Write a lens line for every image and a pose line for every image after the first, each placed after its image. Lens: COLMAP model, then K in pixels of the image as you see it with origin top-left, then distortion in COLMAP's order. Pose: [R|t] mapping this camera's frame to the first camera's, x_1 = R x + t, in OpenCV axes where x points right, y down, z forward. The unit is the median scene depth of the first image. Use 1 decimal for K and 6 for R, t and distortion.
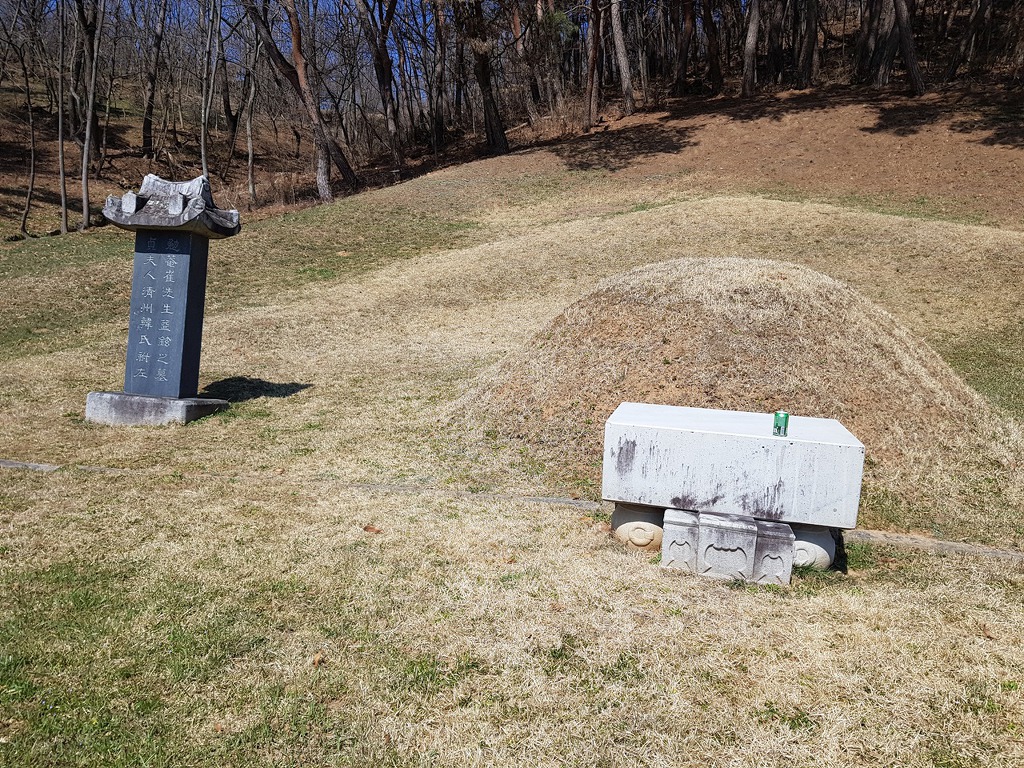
lens RADIAL K [[777.0, 0, 511.8], [0, 777.0, 383.9], [0, 0, 1]] dist [-0.007498, -0.001296]
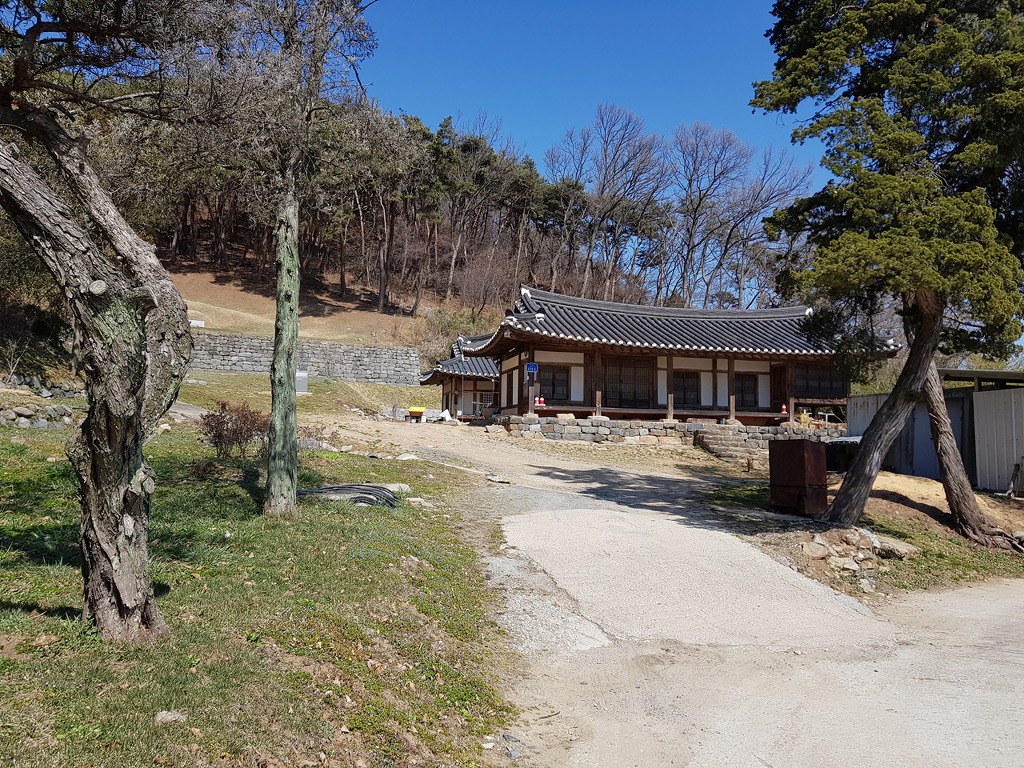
lens RADIAL K [[777.0, 0, 511.9], [0, 777.0, 384.6], [0, 0, 1]] dist [-0.007498, -0.001296]
pose [[0.729372, 0.012167, 0.684010, -0.925952], [0.063947, 0.994252, -0.085874, 0.509675], [-0.681123, 0.106375, 0.724401, -2.362797]]
